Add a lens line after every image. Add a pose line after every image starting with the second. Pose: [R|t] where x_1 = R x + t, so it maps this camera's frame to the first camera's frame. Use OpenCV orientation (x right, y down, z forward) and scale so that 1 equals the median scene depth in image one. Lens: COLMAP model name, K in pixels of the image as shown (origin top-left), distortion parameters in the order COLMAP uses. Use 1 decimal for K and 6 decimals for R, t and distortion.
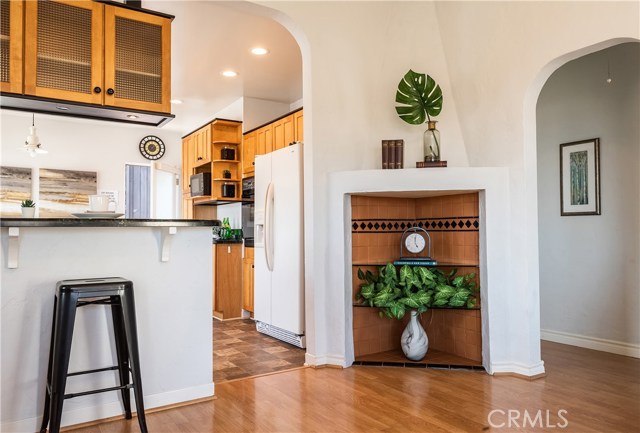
lens RADIAL K [[482.4, 0, 338.7], [0, 482.4, 219.0], [0, 0, 1]] dist [0.003800, 0.002837]
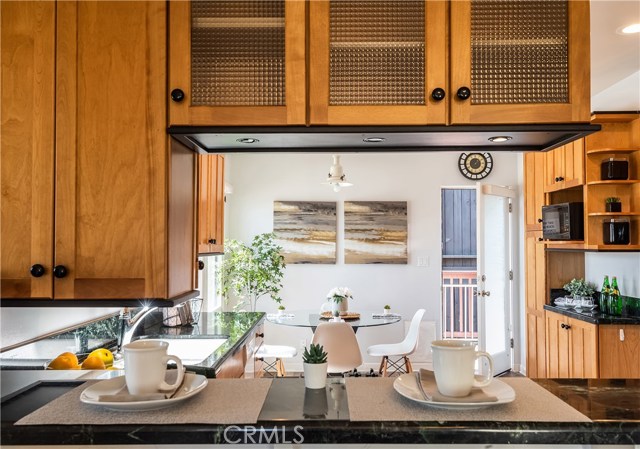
lens RADIAL K [[544.2, 0, 320.0], [0, 544.2, 224.5], [0, 0, 1]] dist [0.030919, 0.000924]
pose [[0.822135, -0.013563, -0.569131, -0.219273], [0.012272, 0.999906, -0.006101, -0.103916], [0.569160, -0.001968, 0.822224, 0.371889]]
